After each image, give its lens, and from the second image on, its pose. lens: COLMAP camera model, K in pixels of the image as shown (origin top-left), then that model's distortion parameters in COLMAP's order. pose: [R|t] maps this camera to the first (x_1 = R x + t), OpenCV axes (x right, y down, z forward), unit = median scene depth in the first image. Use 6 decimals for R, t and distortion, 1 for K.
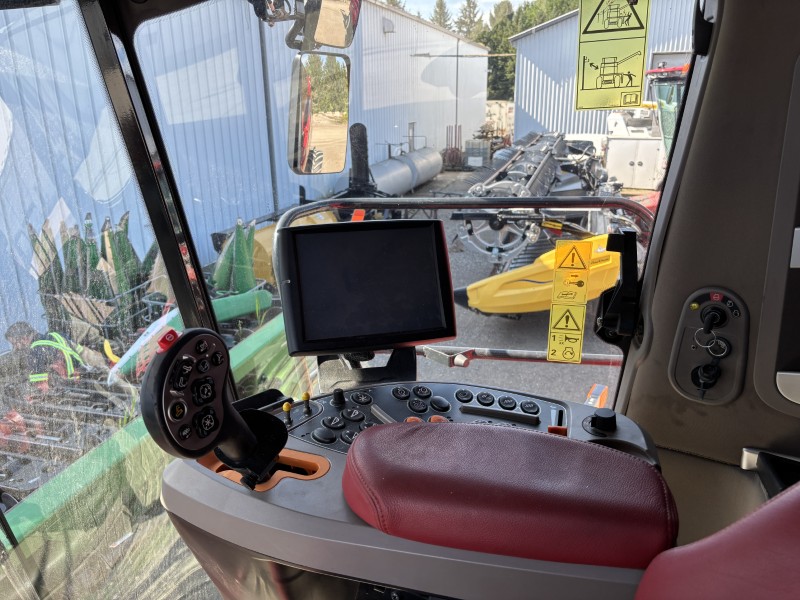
lens RADIAL K [[609.2, 0, 400.0], [0, 609.2, 300.0], [0, 0, 1]] dist [0.022083, 0.001599]
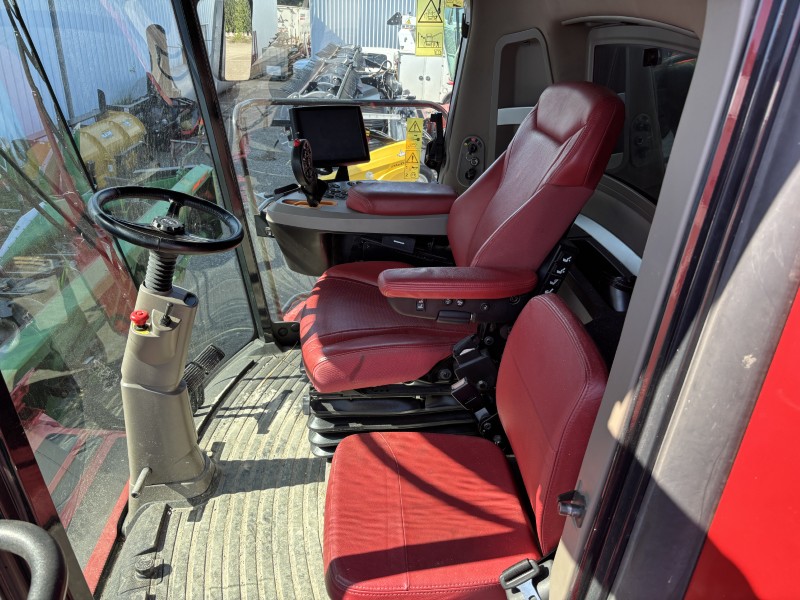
lens RADIAL K [[609.2, 0, 400.0], [0, 609.2, 300.0], [0, 0, 1]] dist [0.022083, 0.001599]
pose [[0.946802, -0.083535, 0.310787, -0.042714], [0.040761, 0.989074, 0.141674, 0.020007], [-0.319226, -0.121469, 0.939862, -0.095102]]
